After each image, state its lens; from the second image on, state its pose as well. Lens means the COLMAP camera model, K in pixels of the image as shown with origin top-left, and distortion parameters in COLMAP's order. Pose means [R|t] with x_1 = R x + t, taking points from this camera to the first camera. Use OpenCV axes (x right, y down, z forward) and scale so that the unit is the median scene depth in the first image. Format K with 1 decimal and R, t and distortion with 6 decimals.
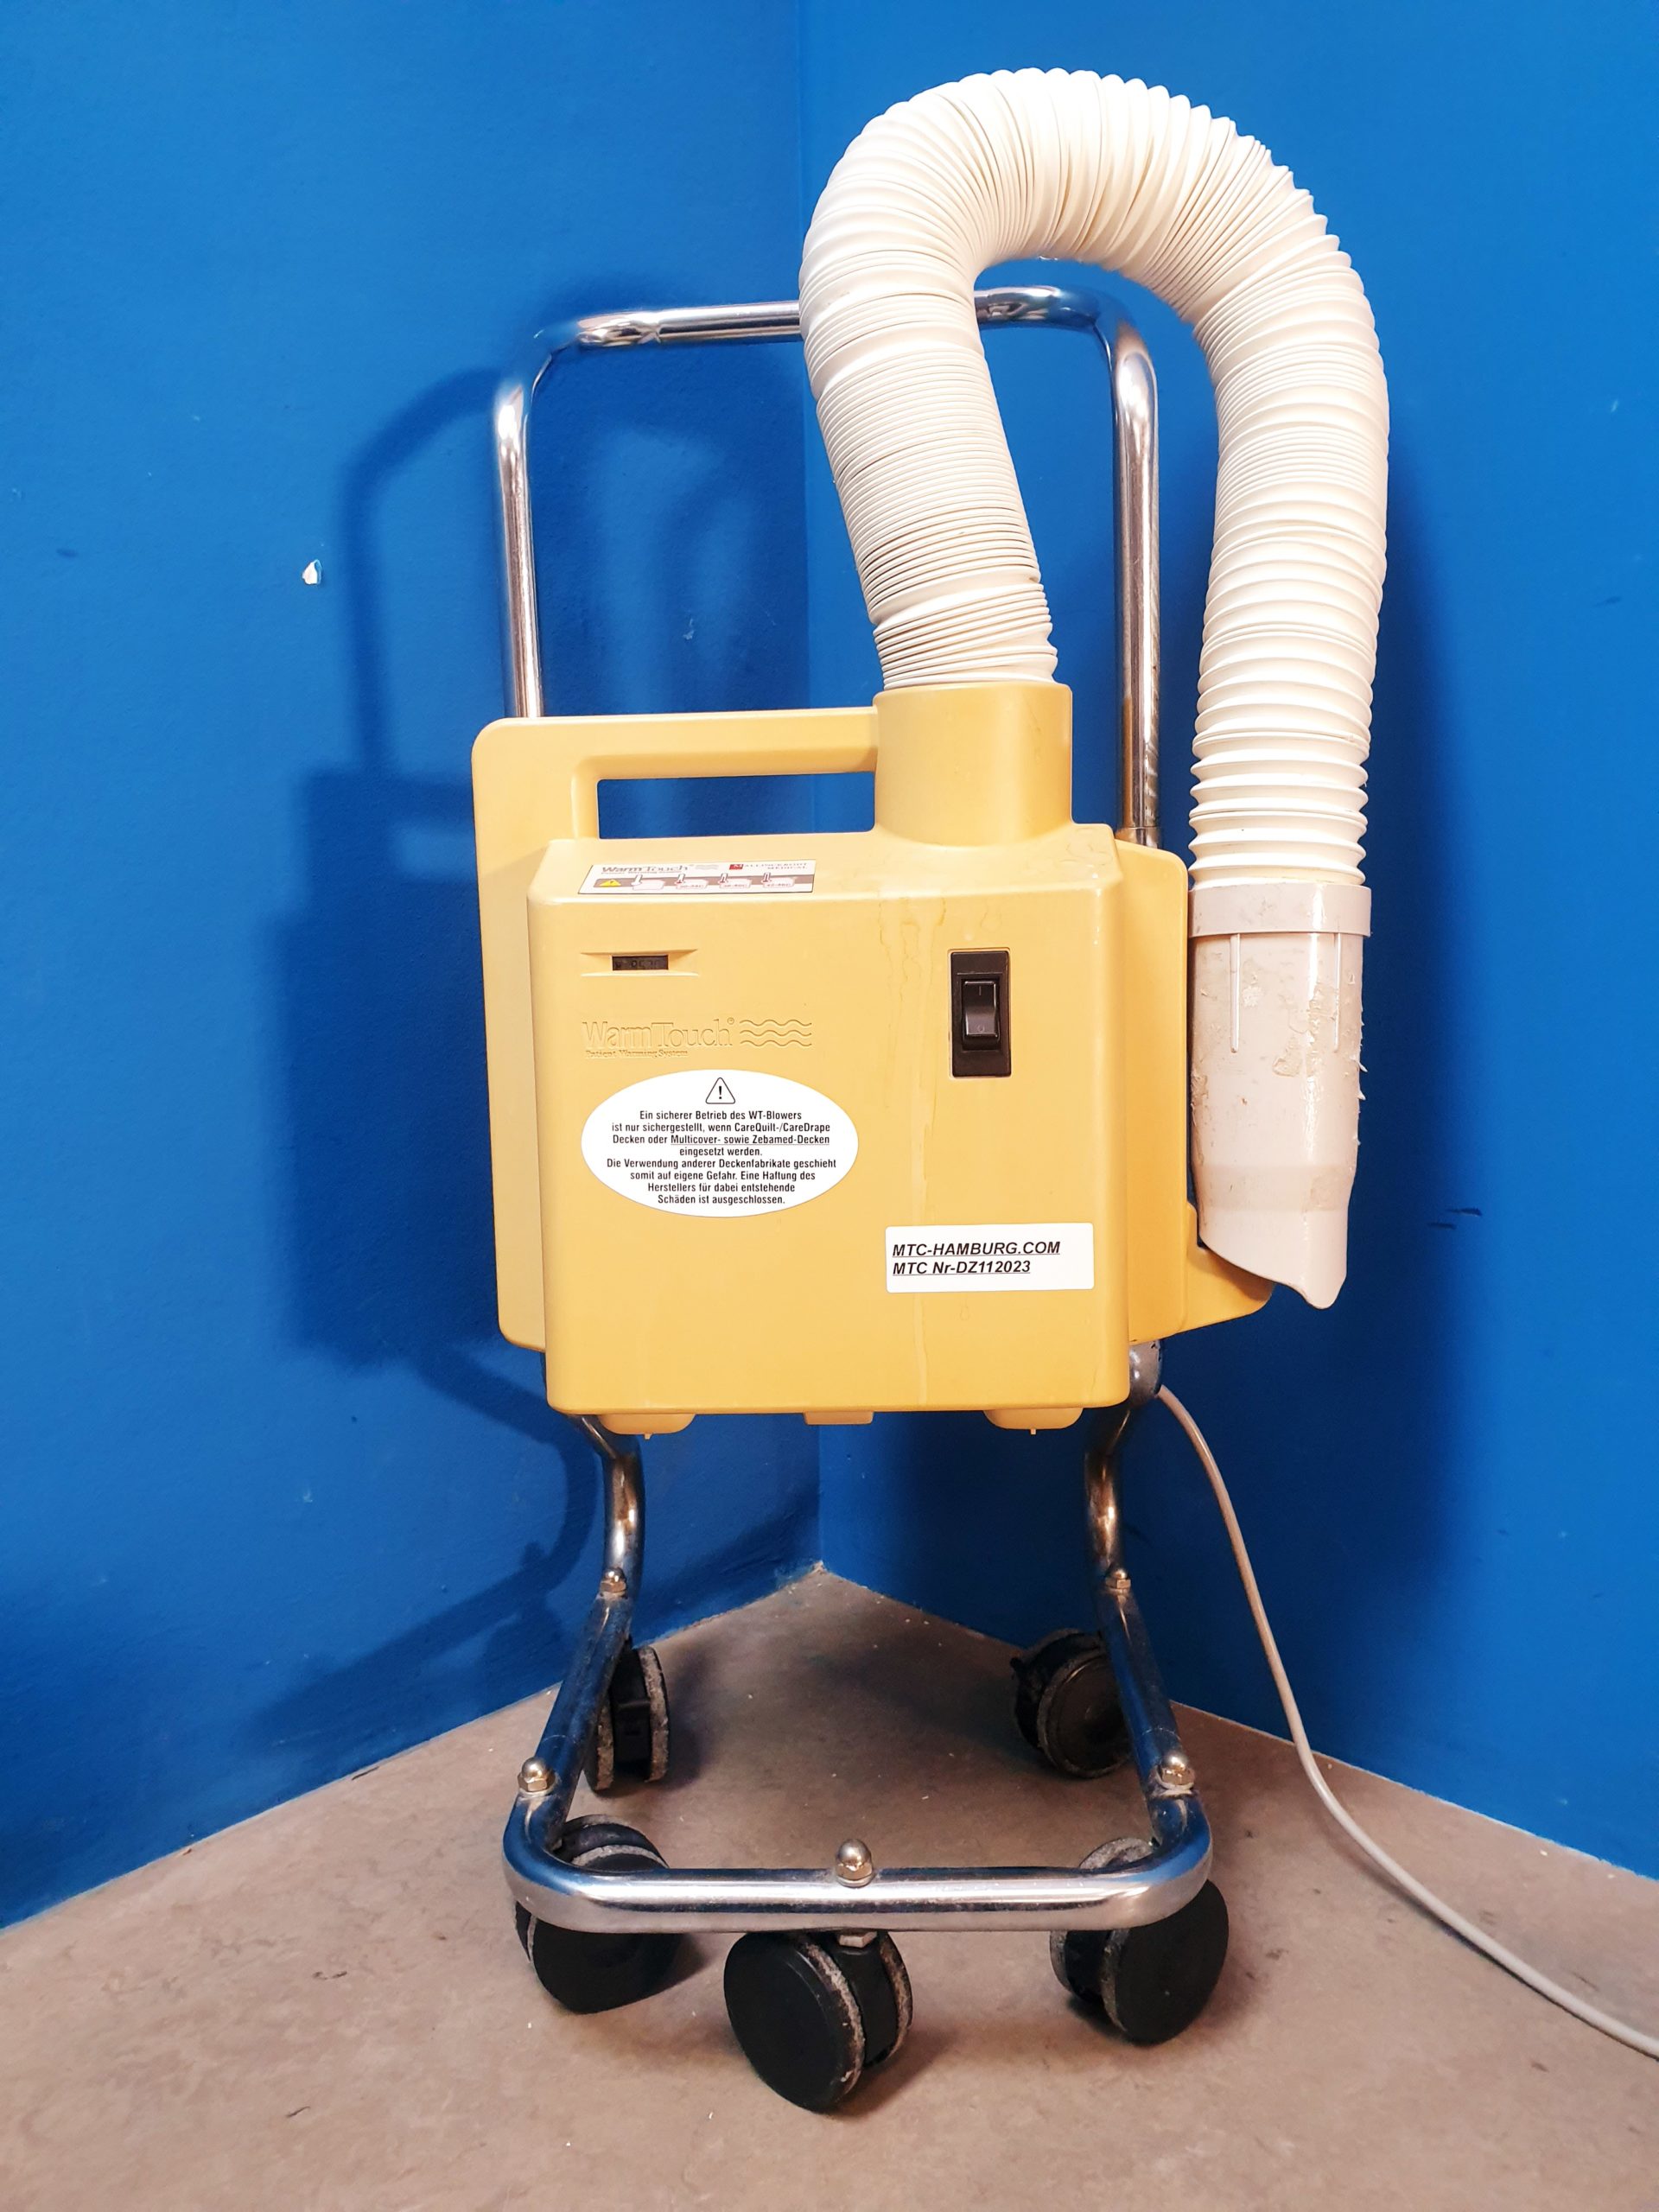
lens RADIAL K [[1644.0, 0, 814.9], [0, 1644.0, 1094.1], [0, 0, 1]] dist [0.051010, -0.029233]
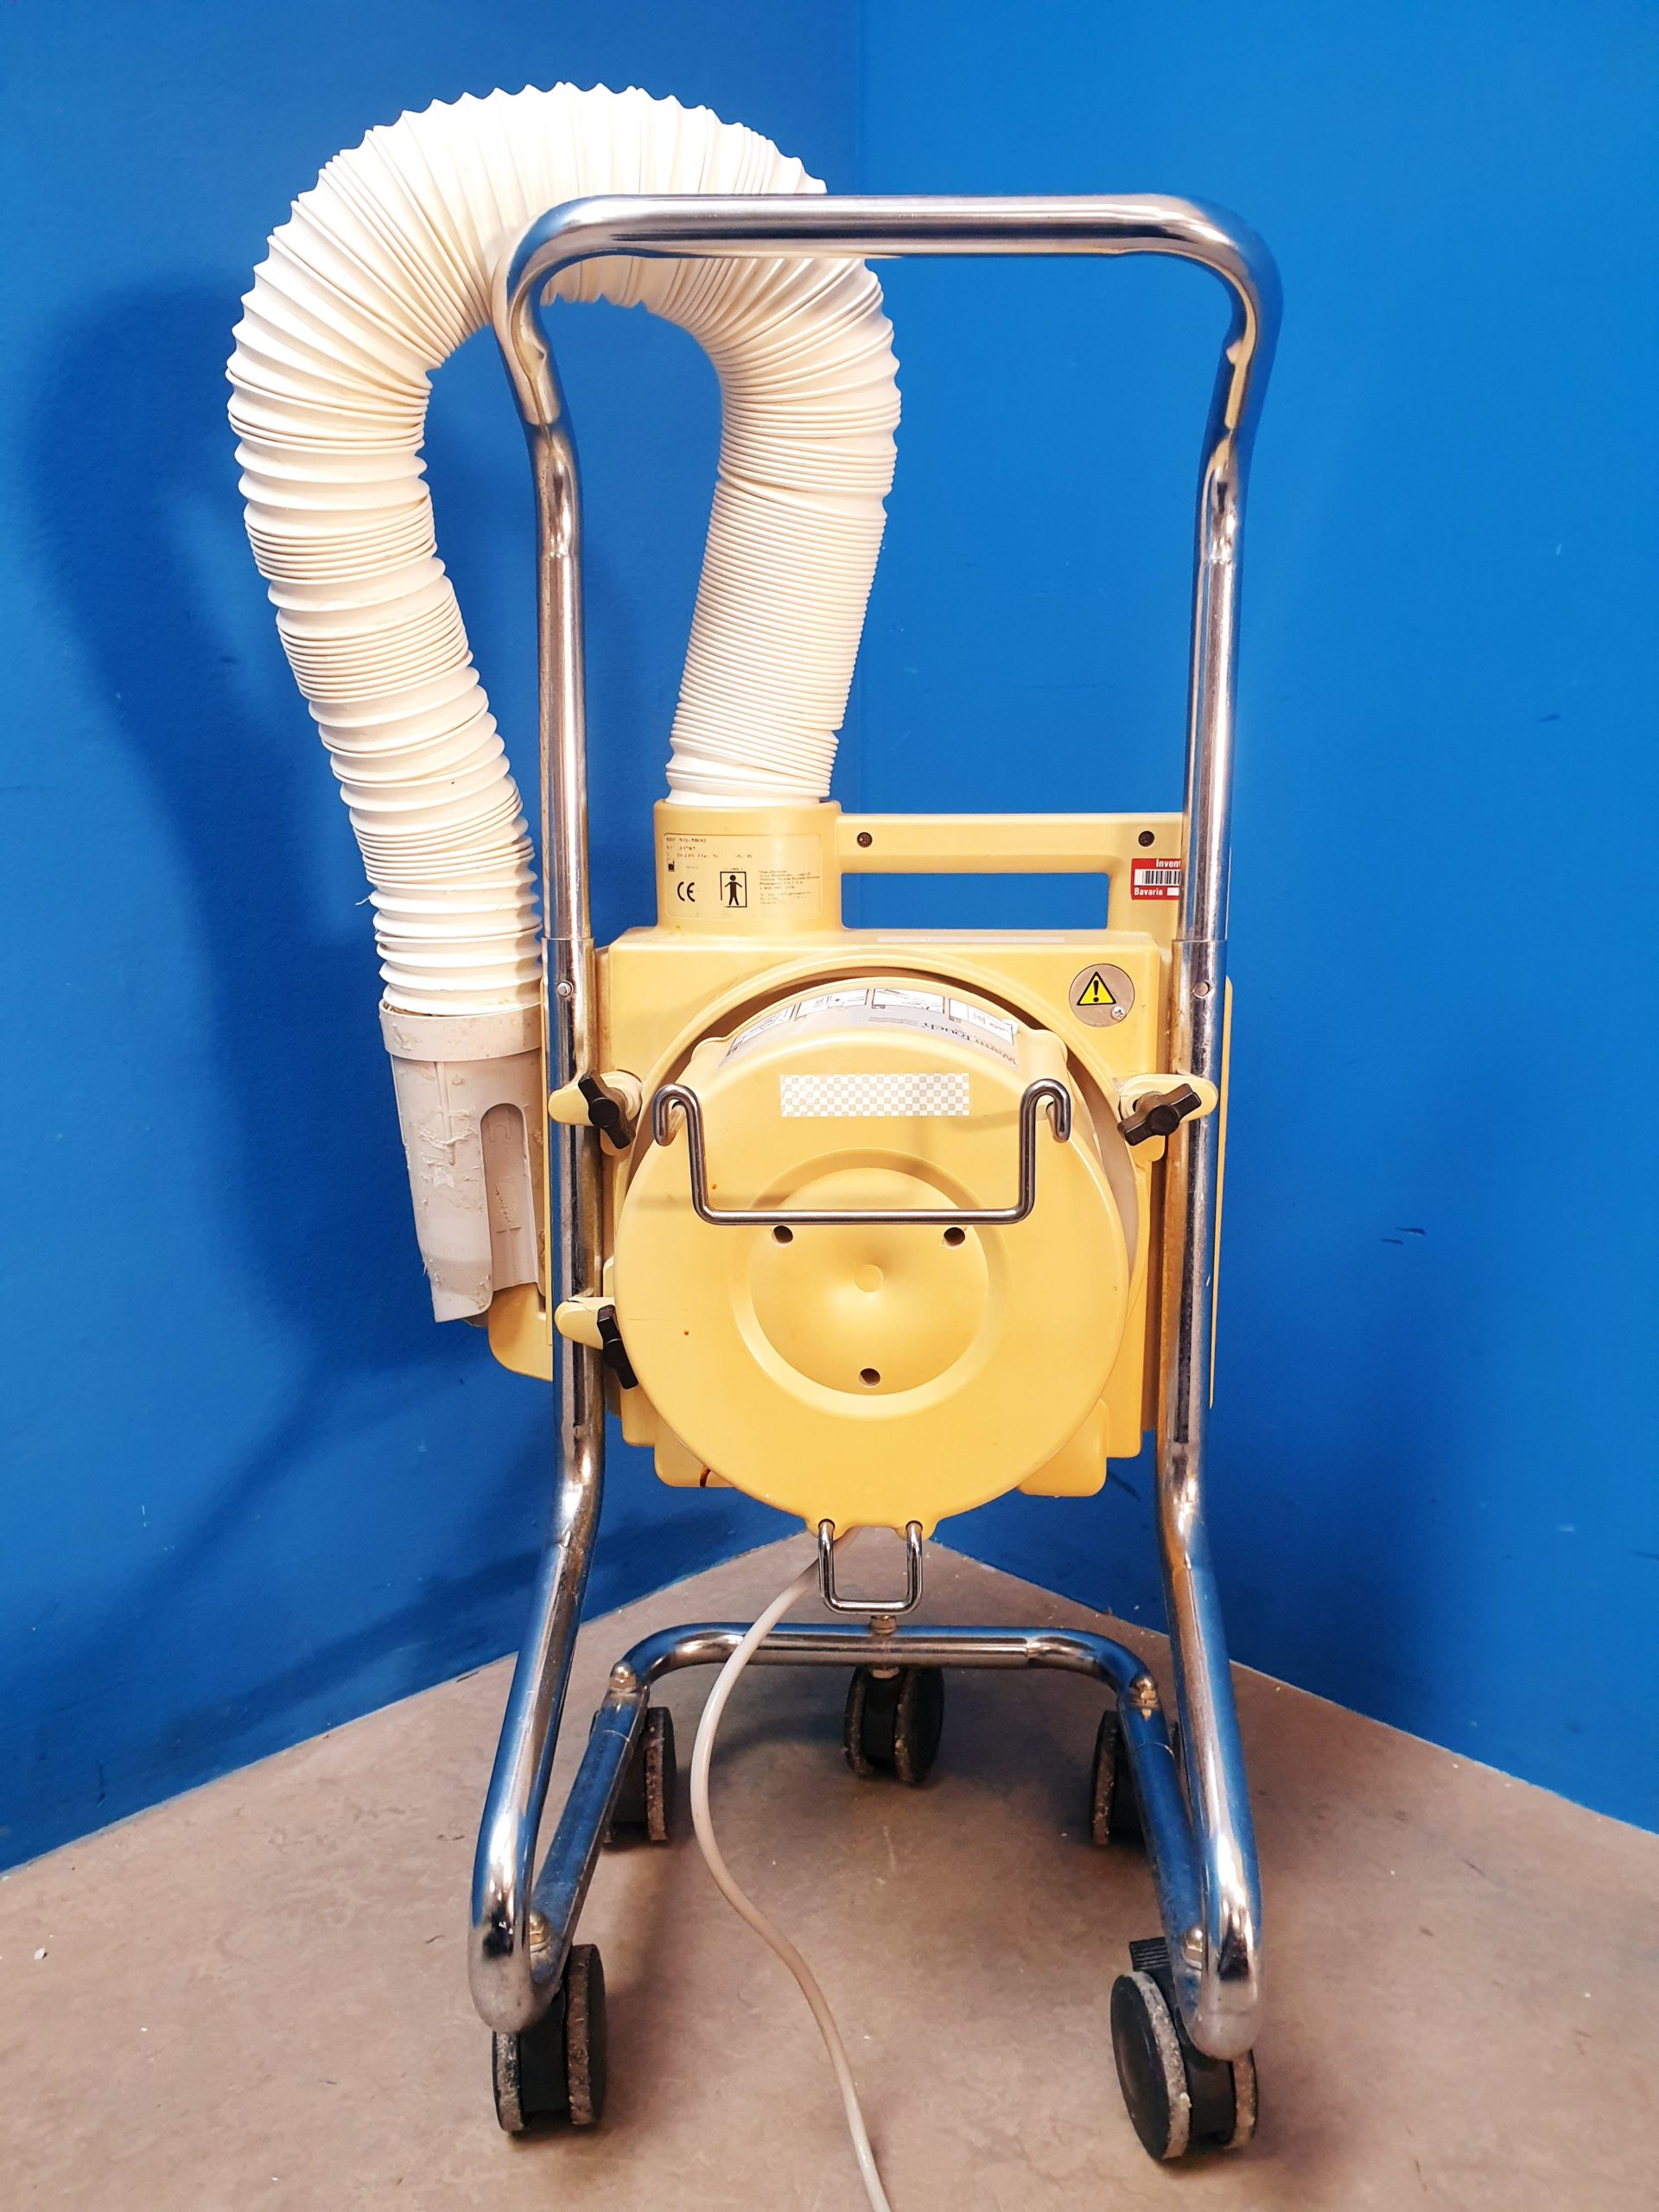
lens RADIAL K [[1644.0, 0, 817.6], [0, 1644.0, 1117.3], [0, 0, 1]] dist [0.051010, -0.029233]
pose [[0.999637, 0.017093, -0.020808, -0.003316], [-0.015764, 0.997923, 0.062454, -0.083542], [0.021832, -0.062103, 0.997831, -0.186101]]
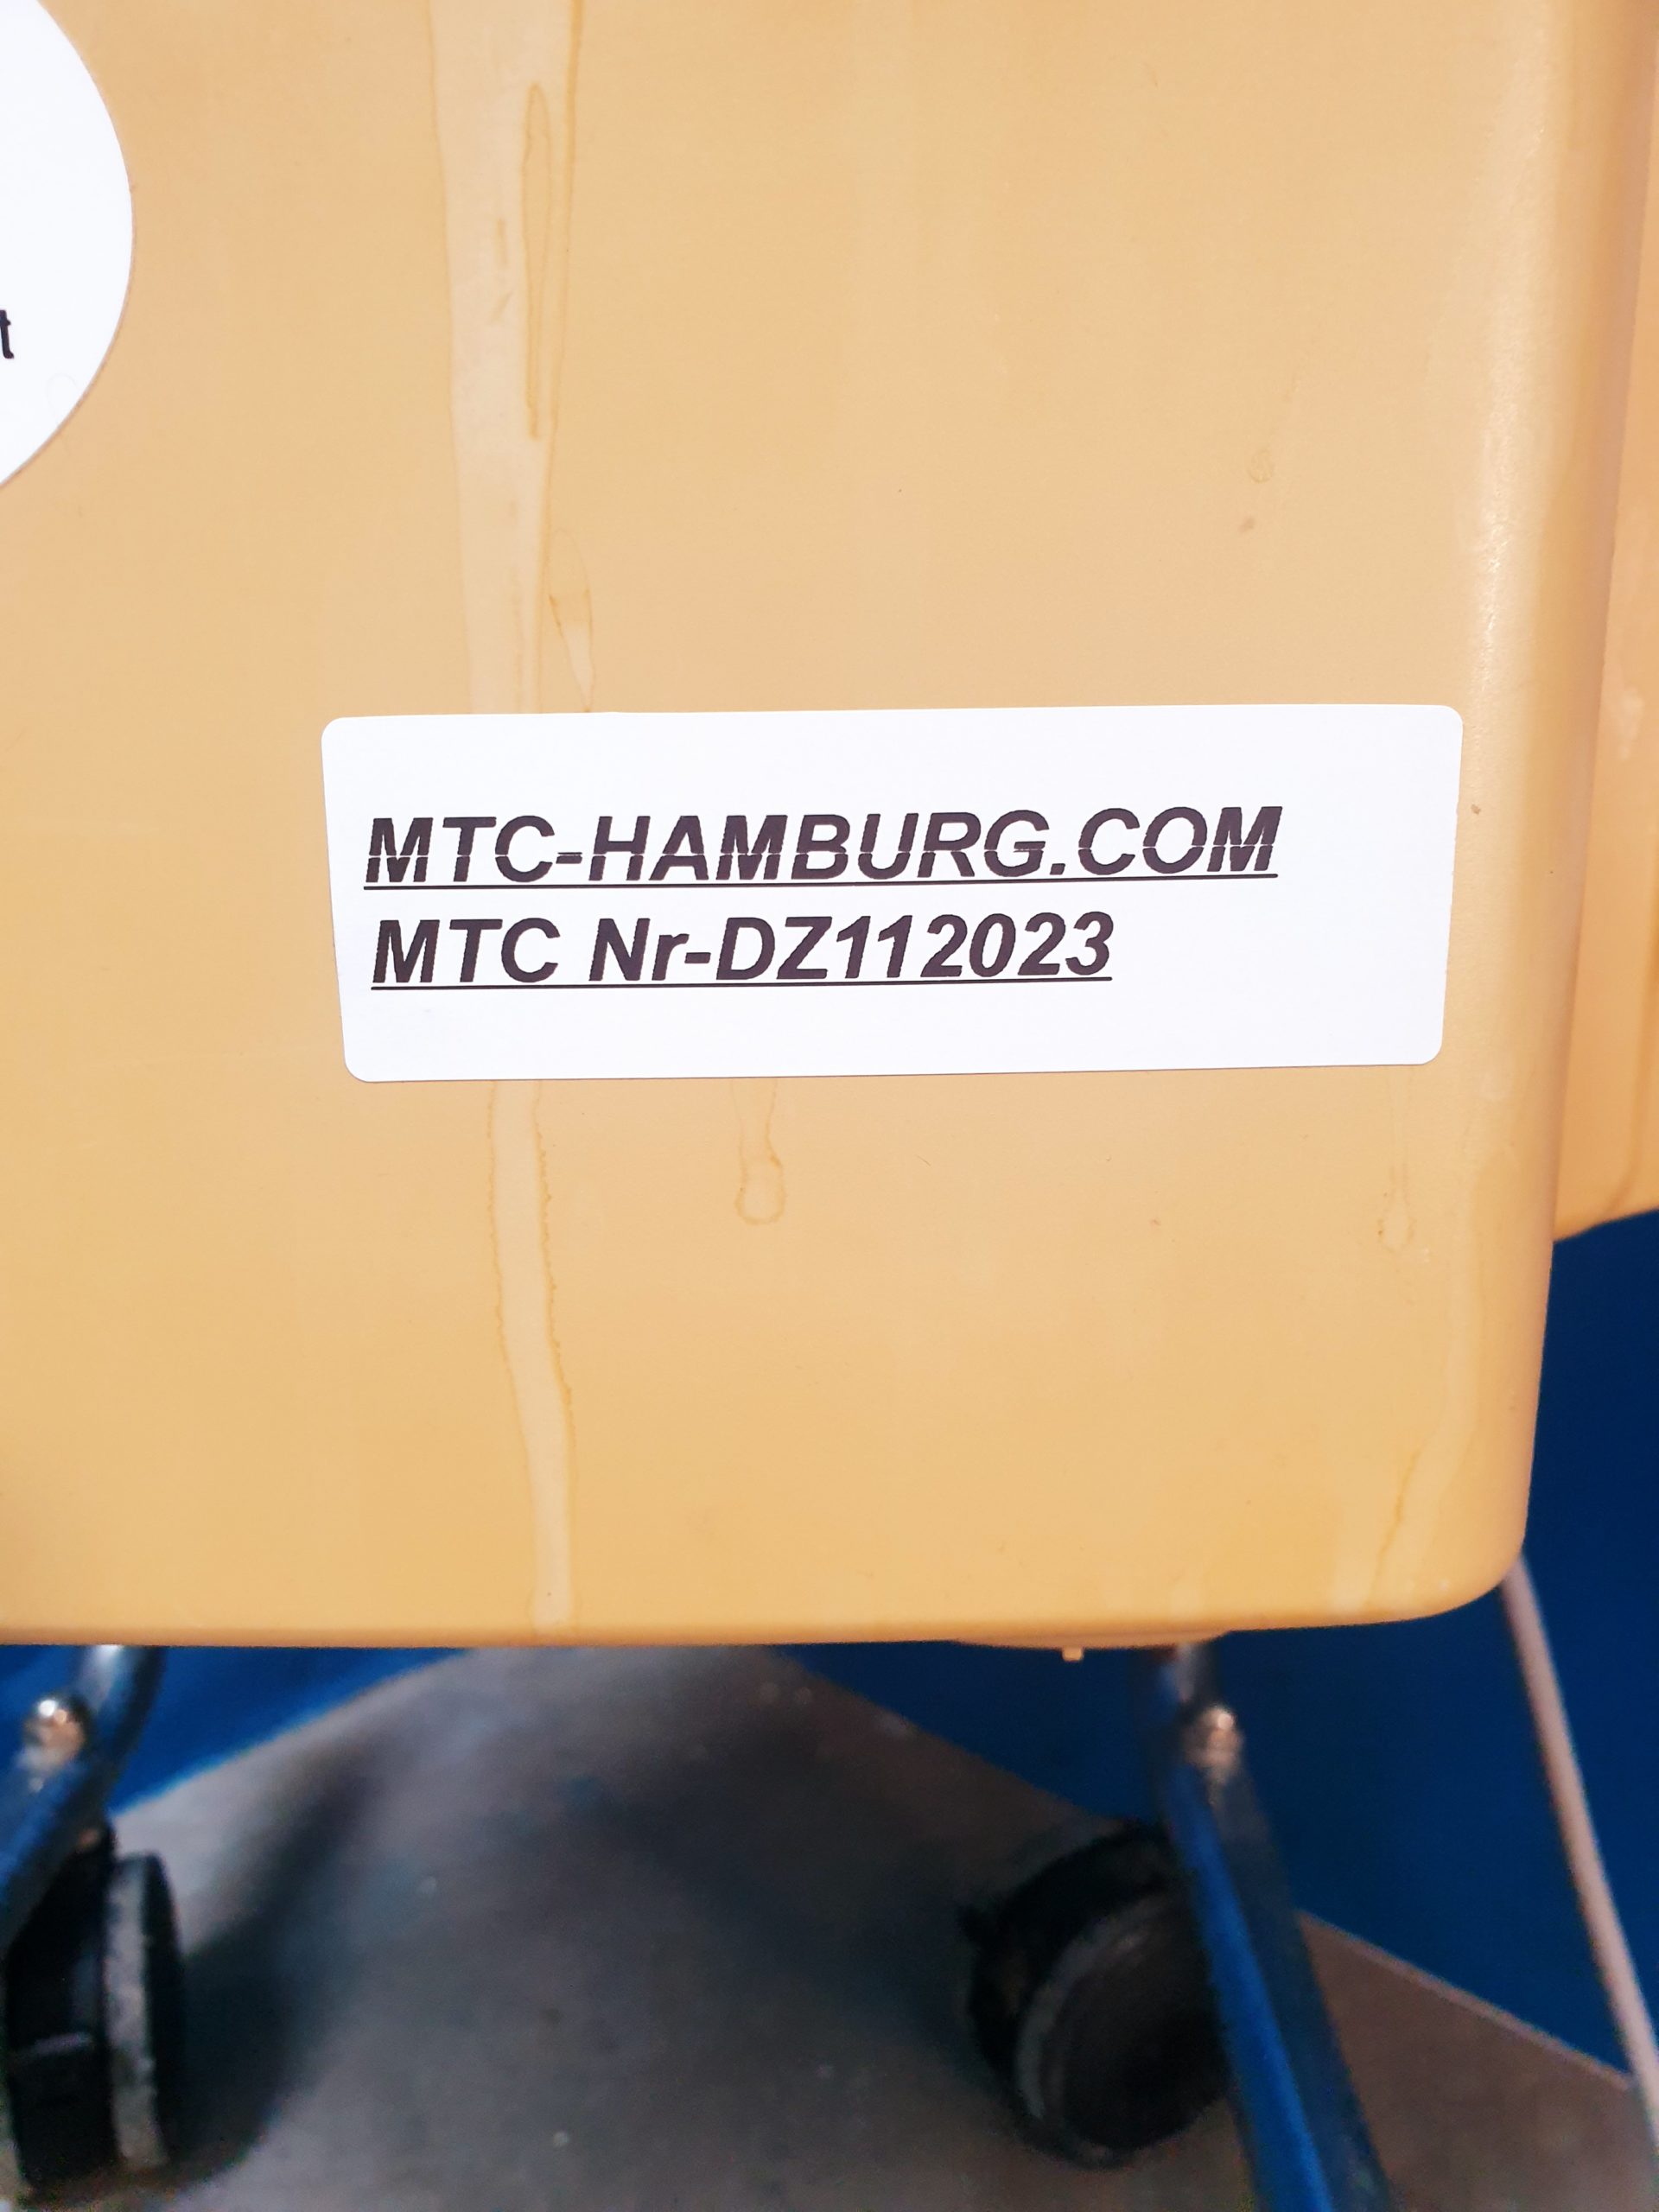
lens RADIAL K [[1644.0, 0, 829.1], [0, 1644.0, 1124.3], [0, 0, 1]] dist [0.051010, -0.029233]
pose [[0.999494, 0.006644, 0.031111, 0.093123], [-0.011333, 0.988154, 0.153048, 0.096385], [-0.029726, -0.153323, 0.987729, 0.813773]]
